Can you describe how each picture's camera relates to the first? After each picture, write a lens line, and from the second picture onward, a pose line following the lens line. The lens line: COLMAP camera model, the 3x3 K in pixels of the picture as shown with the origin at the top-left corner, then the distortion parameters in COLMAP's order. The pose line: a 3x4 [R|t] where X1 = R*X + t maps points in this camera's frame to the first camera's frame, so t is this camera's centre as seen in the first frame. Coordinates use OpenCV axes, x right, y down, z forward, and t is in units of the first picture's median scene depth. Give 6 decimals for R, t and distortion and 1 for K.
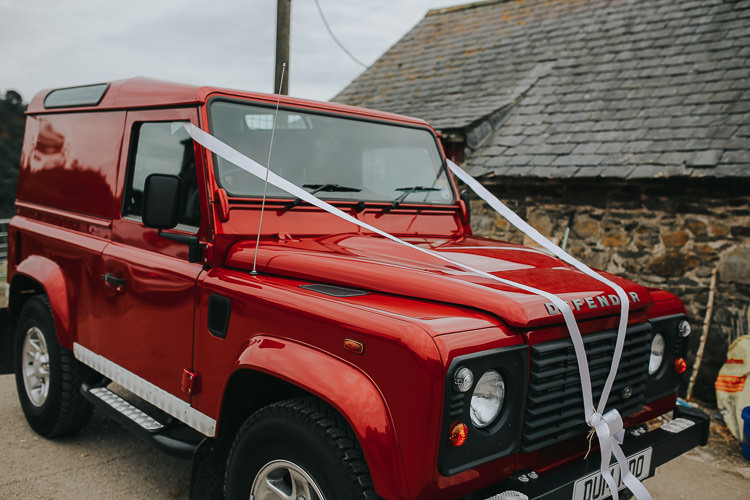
lens RADIAL K [[715.1, 0, 375.0], [0, 715.1, 250.0], [0, 0, 1]] dist [-0.074767, 0.125737]
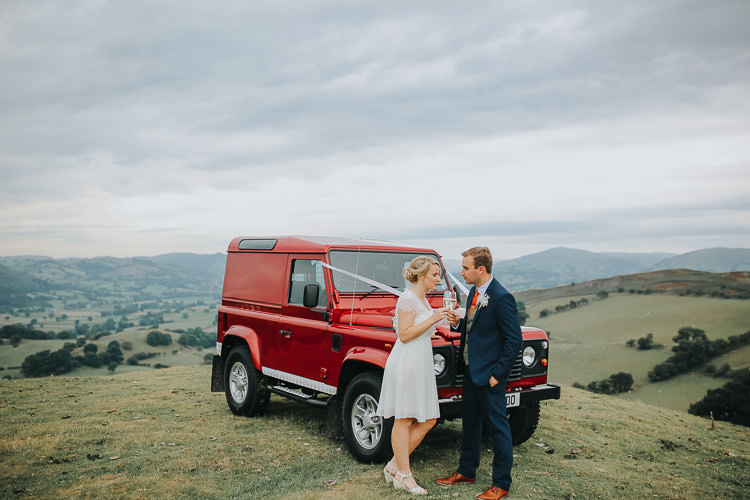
lens RADIAL K [[715.1, 0, 375.0], [0, 715.1, 250.0], [0, 0, 1]] dist [-0.074767, 0.125737]
pose [[0.992692, -0.045695, -0.111691, 0.176724], [0.032165, 0.992245, -0.120067, 0.069409], [0.116312, 0.115597, 0.986463, -1.286367]]
